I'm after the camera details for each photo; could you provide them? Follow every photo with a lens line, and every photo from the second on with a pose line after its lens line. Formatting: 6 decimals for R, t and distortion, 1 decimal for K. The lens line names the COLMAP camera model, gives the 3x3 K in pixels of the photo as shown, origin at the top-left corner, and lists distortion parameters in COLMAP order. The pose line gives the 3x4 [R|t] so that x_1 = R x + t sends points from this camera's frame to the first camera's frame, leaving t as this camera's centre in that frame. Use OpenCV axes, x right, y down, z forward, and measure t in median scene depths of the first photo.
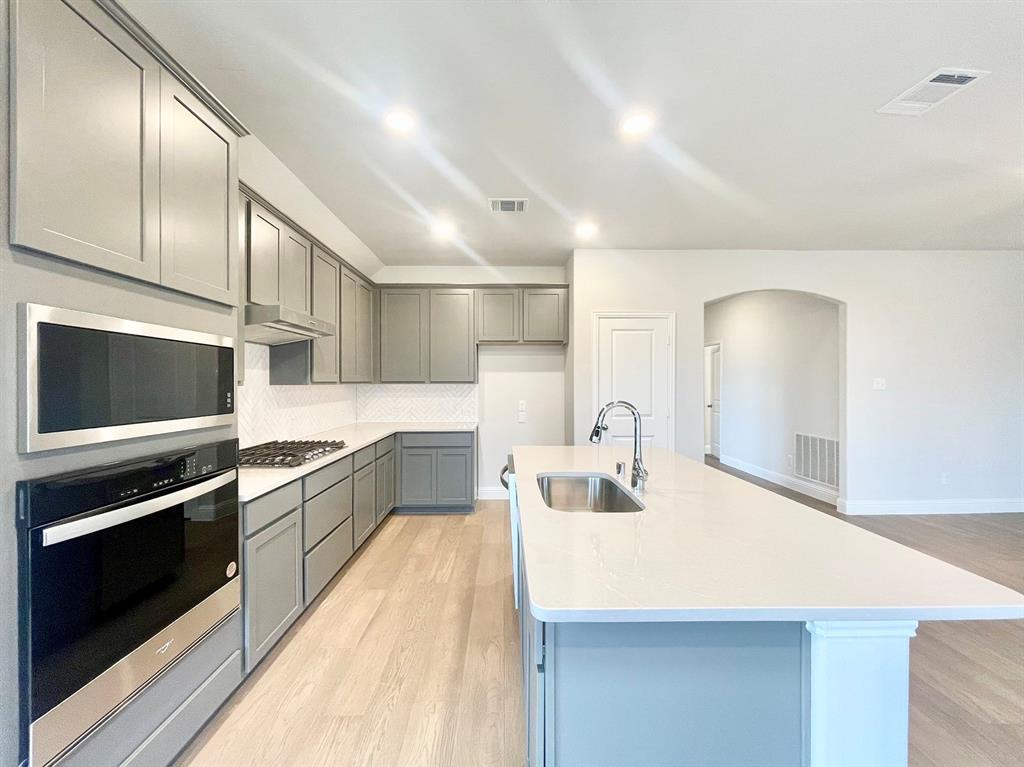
lens RADIAL K [[413.1, 0, 511.1], [0, 413.1, 384.8], [0, 0, 1]] dist [0.000231, -0.000377]
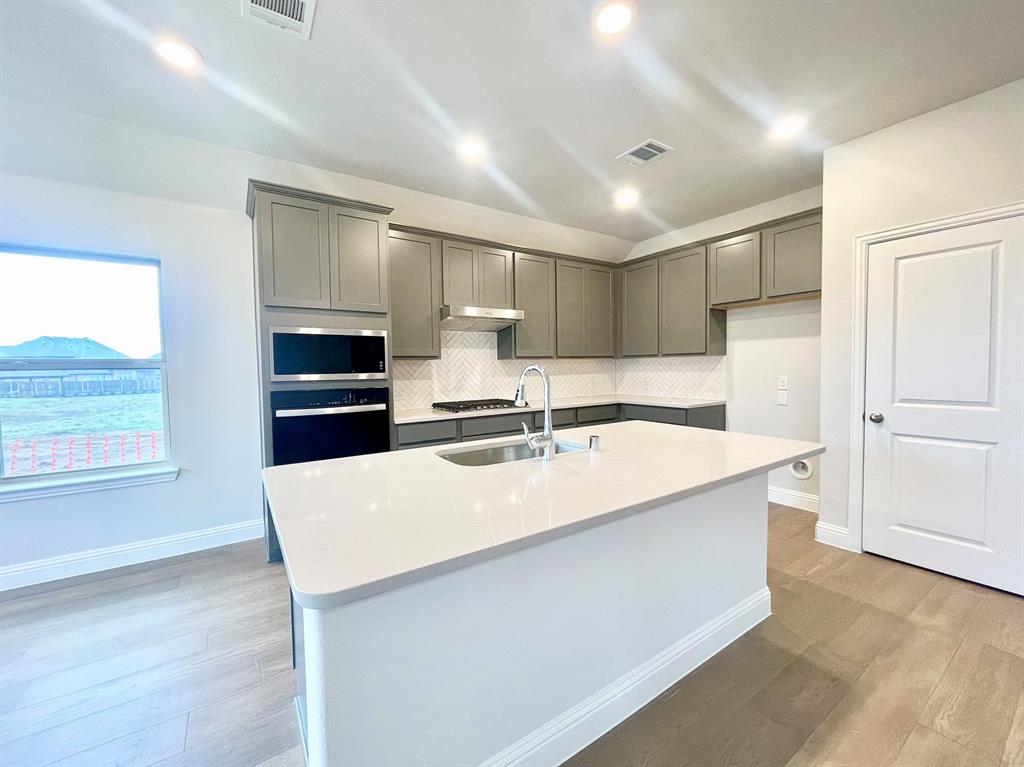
lens RADIAL K [[413.1, 0, 511.1], [0, 413.1, 384.8], [0, 0, 1]] dist [0.000231, -0.000377]
pose [[0.546450, 0.029939, -0.836956, 0.526109], [0.010078, 0.999053, 0.042317, 0.023244], [0.837431, -0.031559, 0.545631, 0.222530]]
